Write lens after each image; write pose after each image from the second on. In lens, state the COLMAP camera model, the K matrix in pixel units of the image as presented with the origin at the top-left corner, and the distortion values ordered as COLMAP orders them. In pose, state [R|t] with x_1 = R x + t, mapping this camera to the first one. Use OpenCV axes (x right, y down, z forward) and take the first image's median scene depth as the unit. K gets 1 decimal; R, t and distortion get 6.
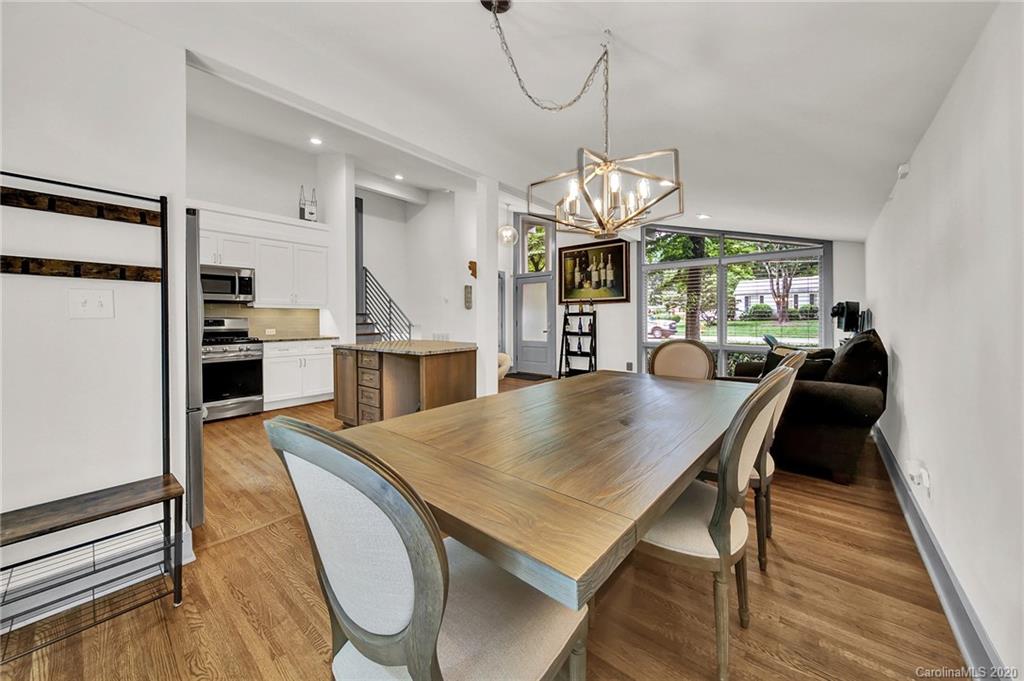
lens RADIAL K [[365.8, 0, 509.7], [0, 365.8, 319.2], [0, 0, 1]] dist [-0.001367, -0.000061]
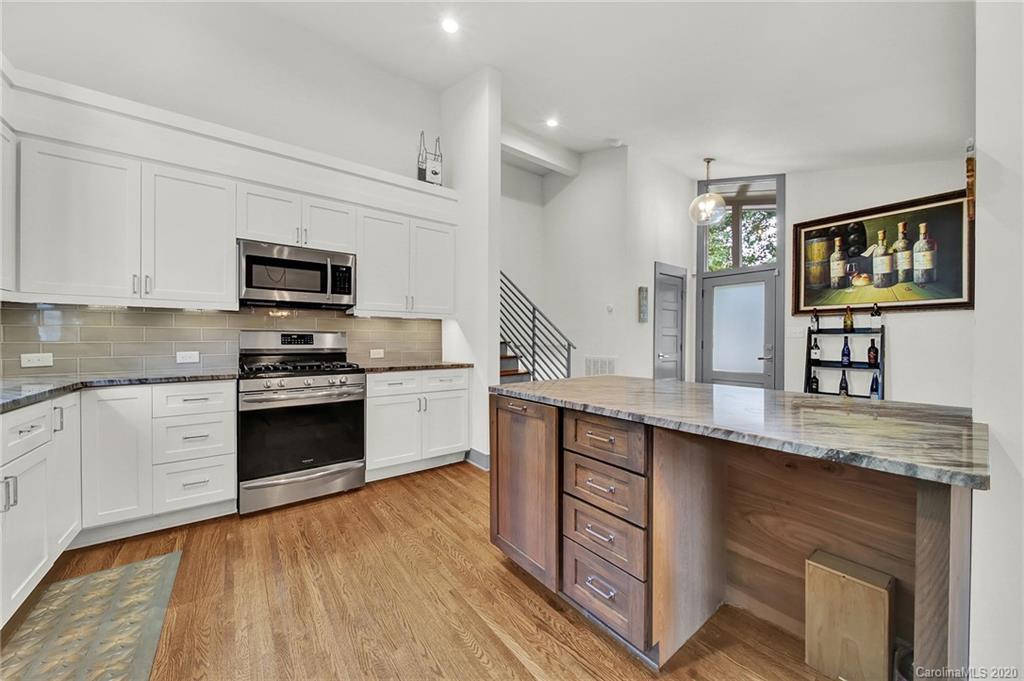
lens RADIAL K [[365.2, 0, 512.6], [0, 365.2, 339.4], [0, 0, 1]] dist [-0.002868, -0.000167]
pose [[0.974108, 0.010203, -0.225855, -0.199799], [-0.009870, 0.999948, 0.002605, 0.003539], [0.225869, -0.000309, 0.974158, 0.308465]]
